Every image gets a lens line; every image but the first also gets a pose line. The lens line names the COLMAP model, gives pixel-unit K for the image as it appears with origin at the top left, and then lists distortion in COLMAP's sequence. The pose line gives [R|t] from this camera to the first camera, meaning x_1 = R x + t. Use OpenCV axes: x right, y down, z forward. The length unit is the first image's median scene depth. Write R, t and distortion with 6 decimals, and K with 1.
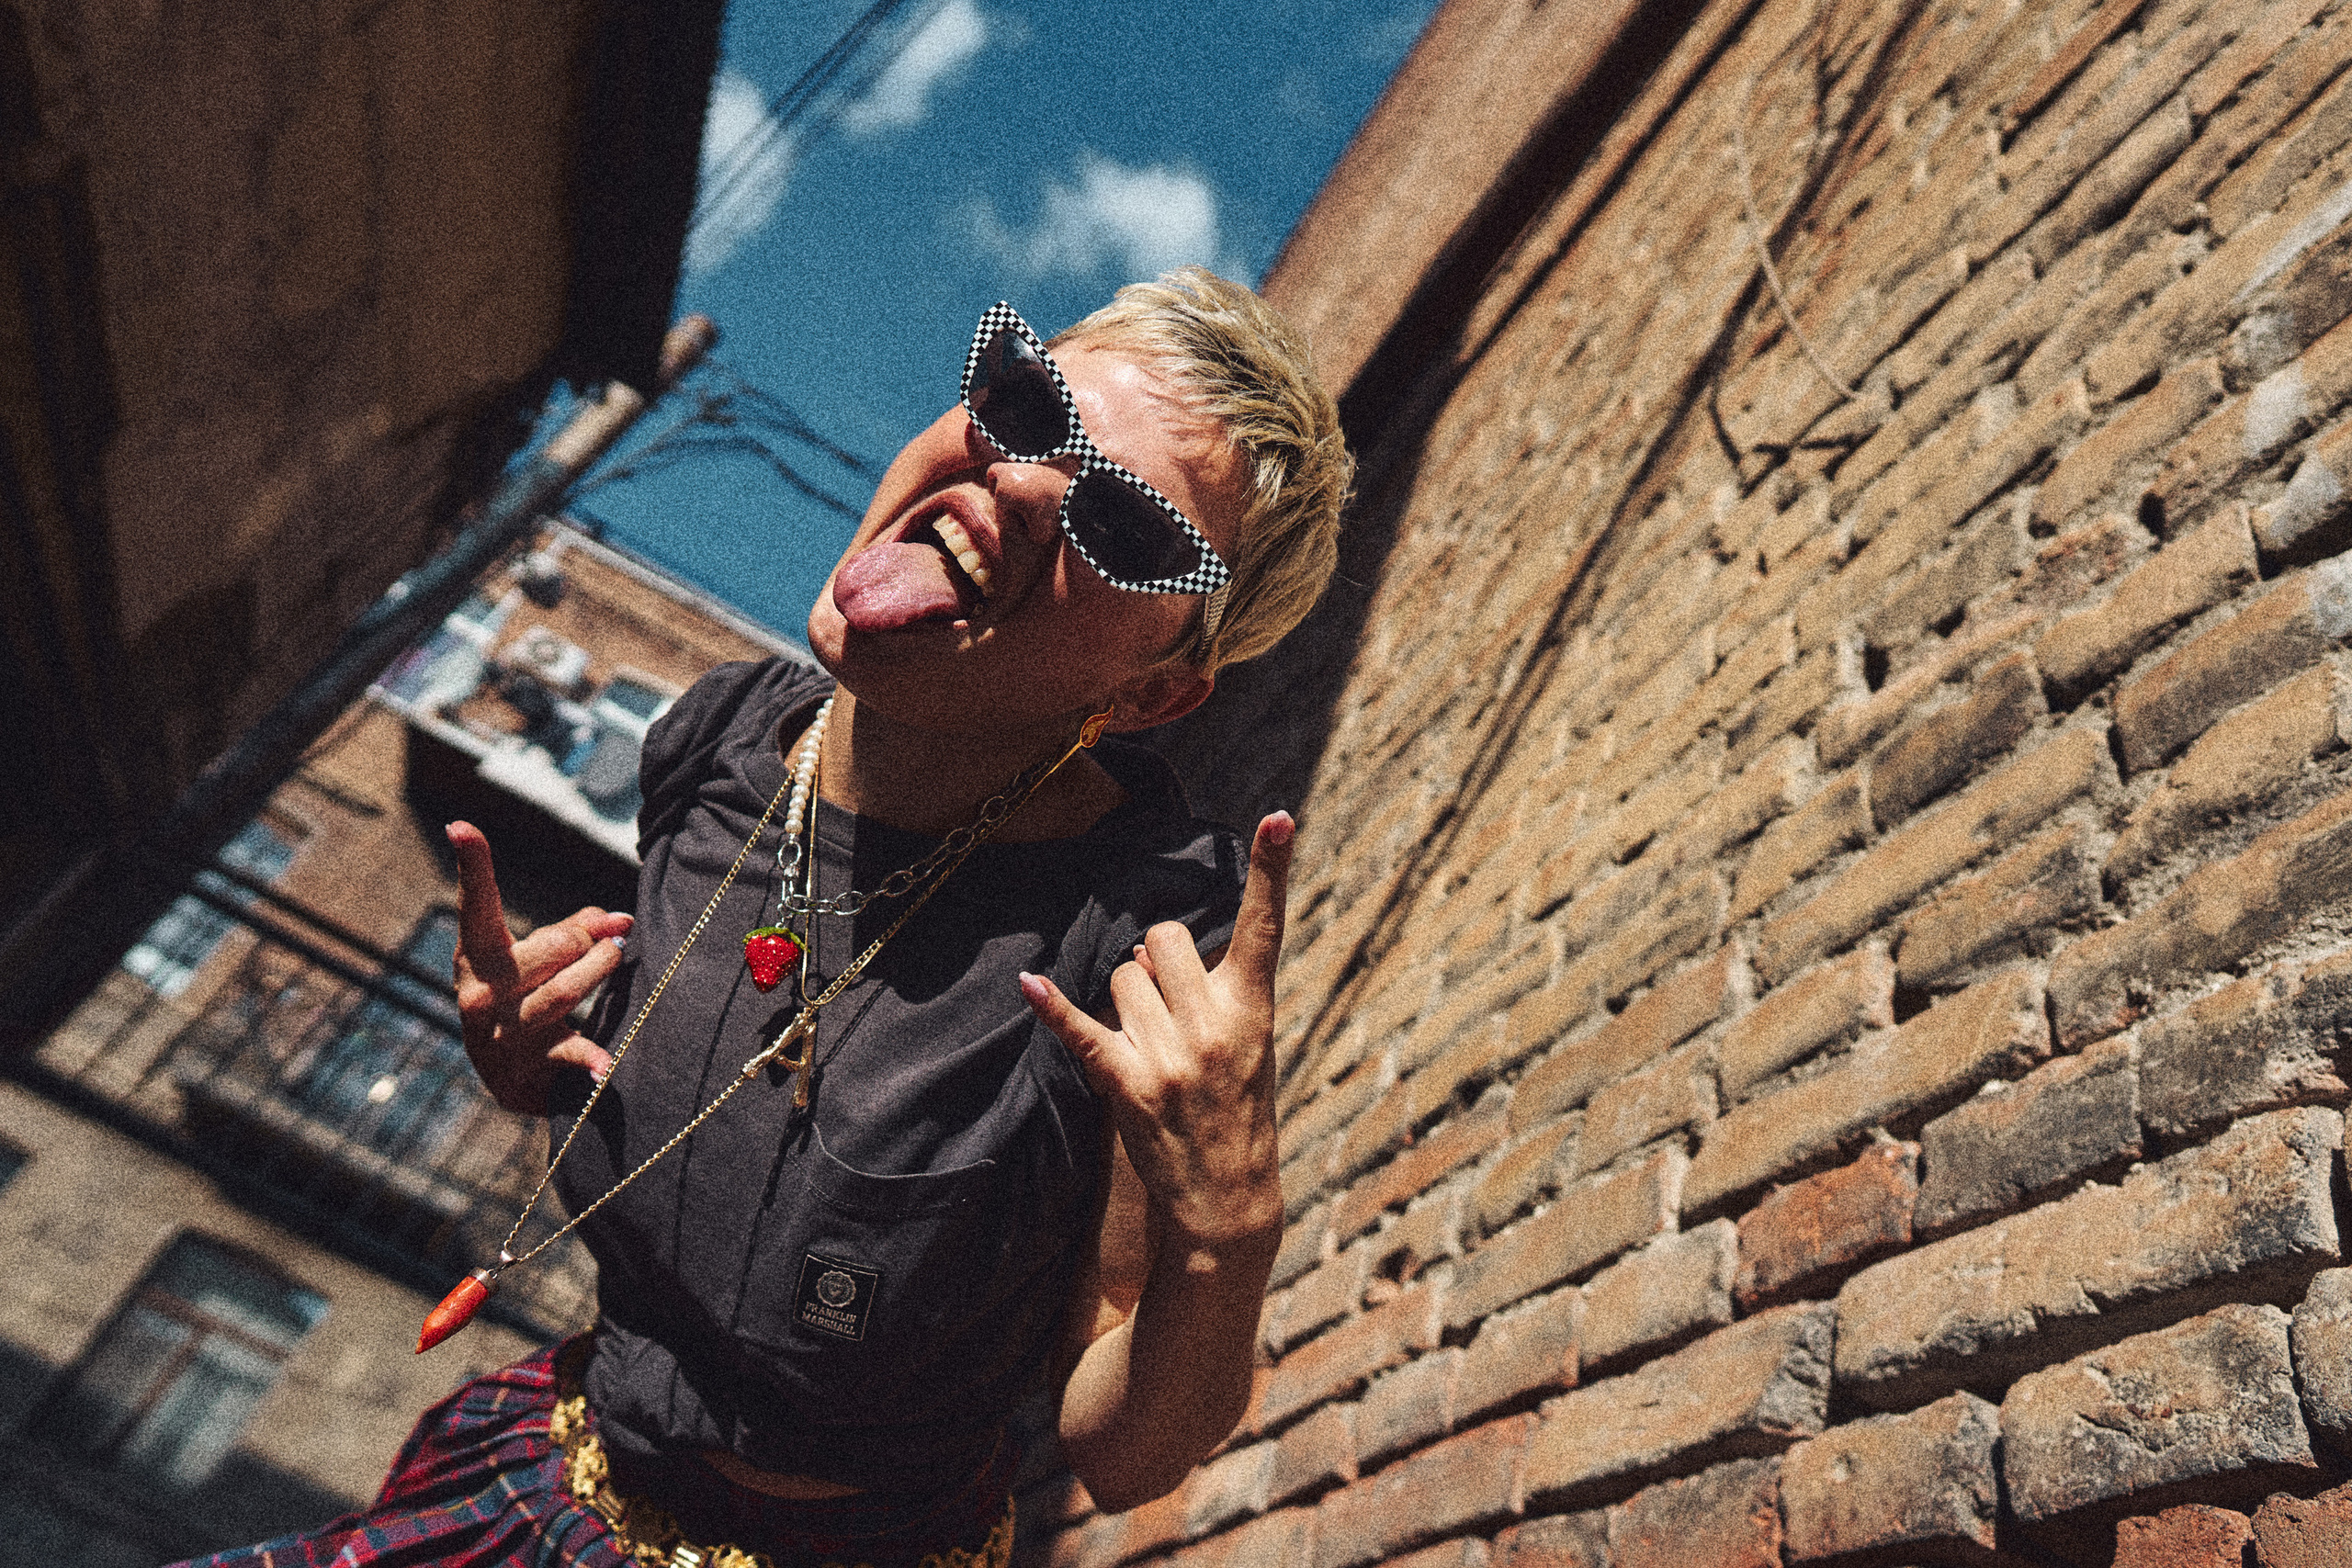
lens RADIAL K [[1655.6, 0, 1176.0], [0, 1655.6, 784.0], [0, 0, 1]] dist [0.003924, -0.009620]
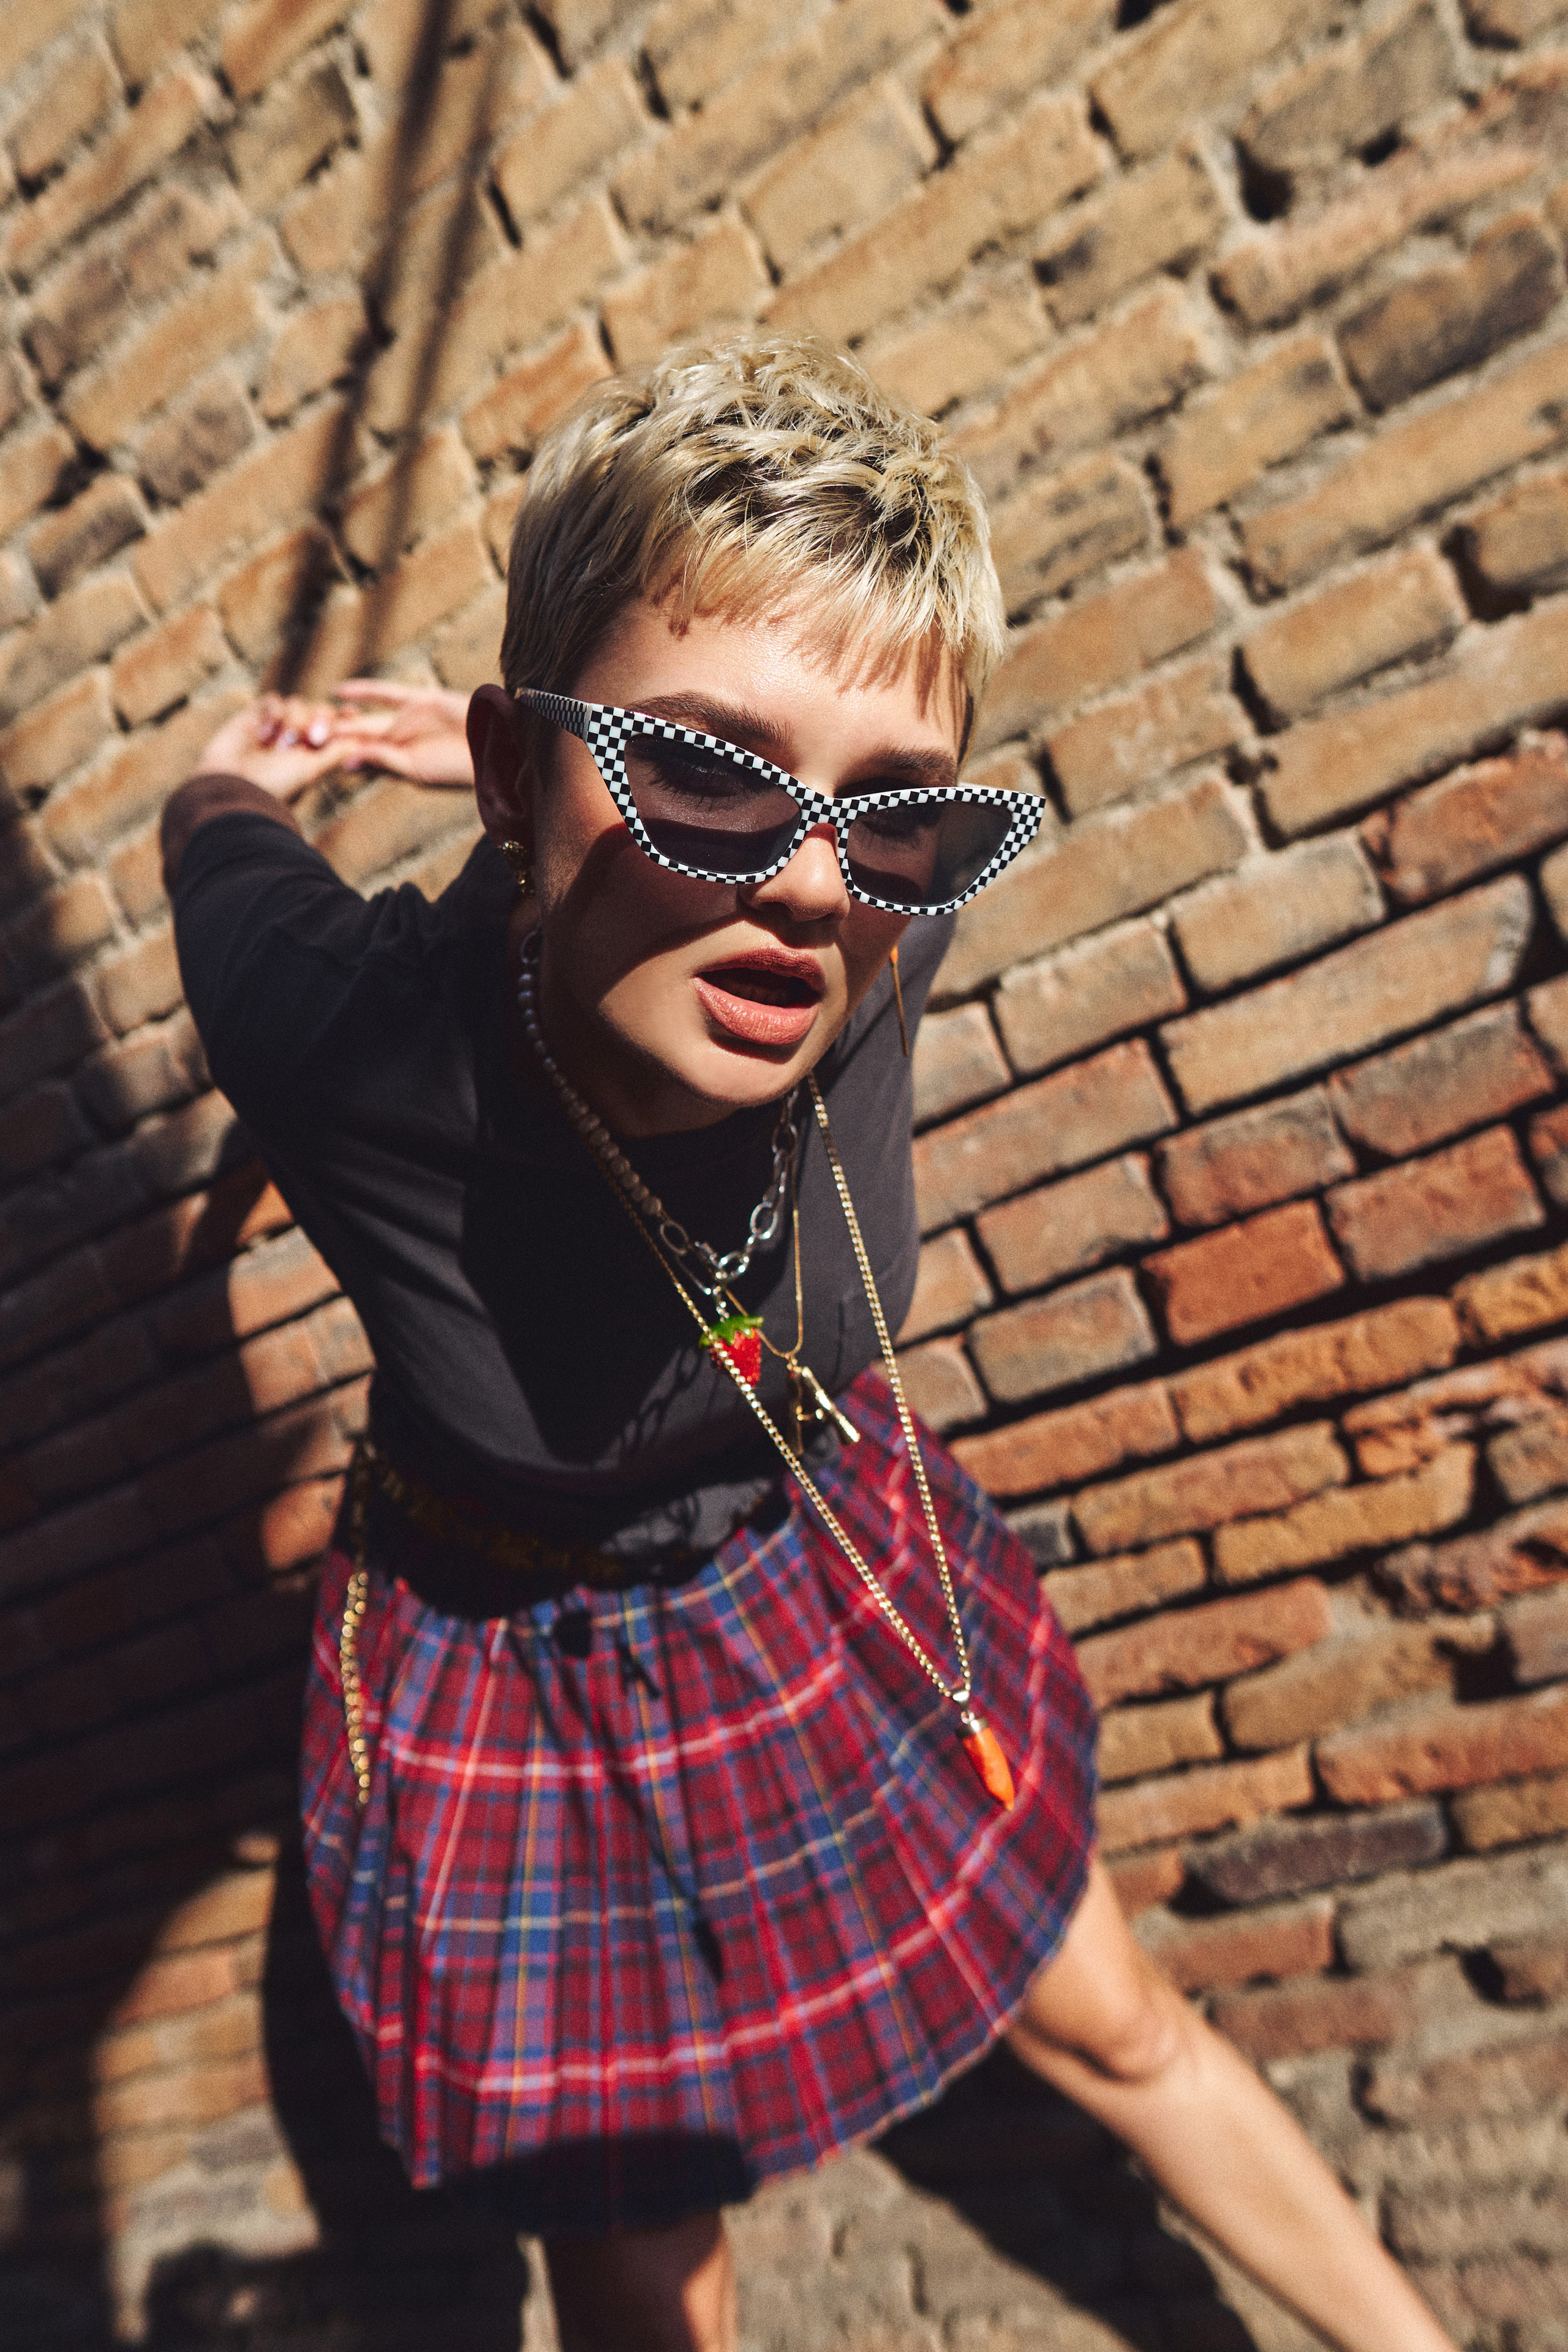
lens RADIAL K [[1655.8, 0, 784.0], [0, 1655.8, 1176.0], [0, 0, 1]] dist [0.003924, -0.009620]
pose [[0.571686, -0.542663, 0.615380, -0.660391], [0.039689, 0.767443, 0.639887, -0.274259], [-0.819512, -0.341391, 0.460274, 0.656017]]
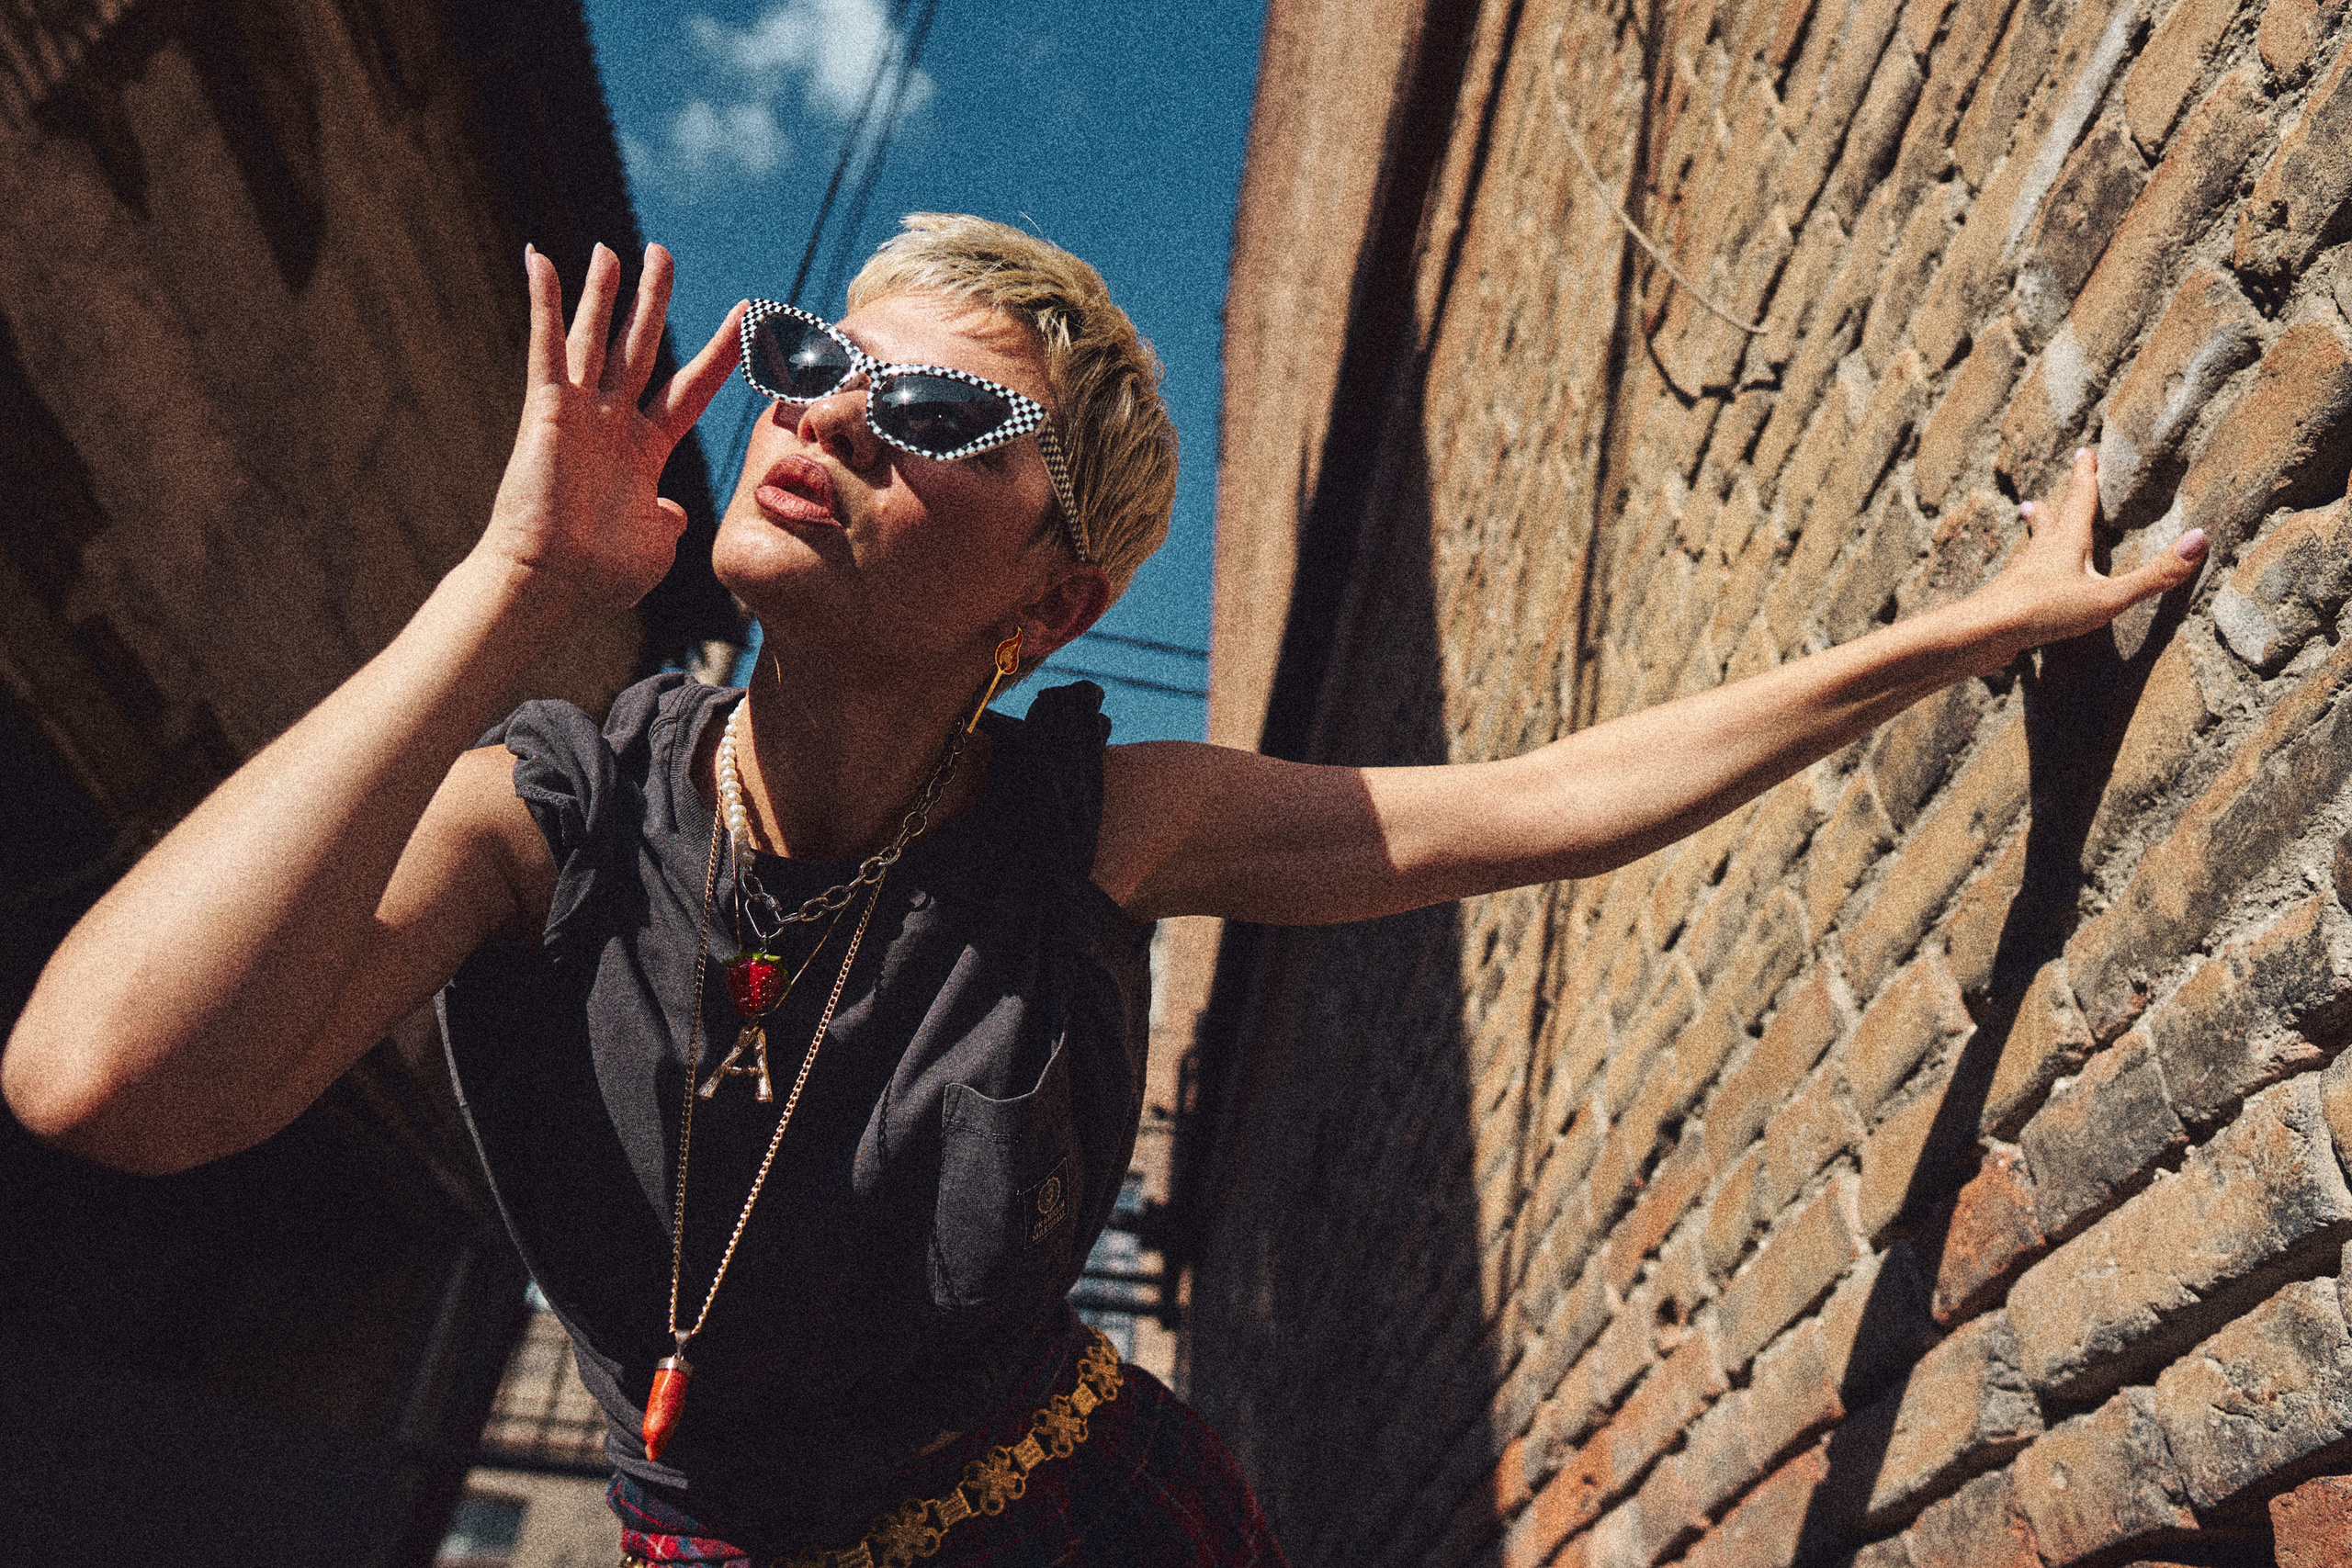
lens RADIAL K [[1655.6, 0, 1176.0], [0, 1655.6, 784.0], [0, 0, 1]] dist [0.003924, -0.009620]
pose [[0.905332, -0.407757, -0.118775, 0.140285], [0.409123, 0.912375, -0.013766, -0.173181], [0.113981, -0.036131, 0.992826, -0.108308]]
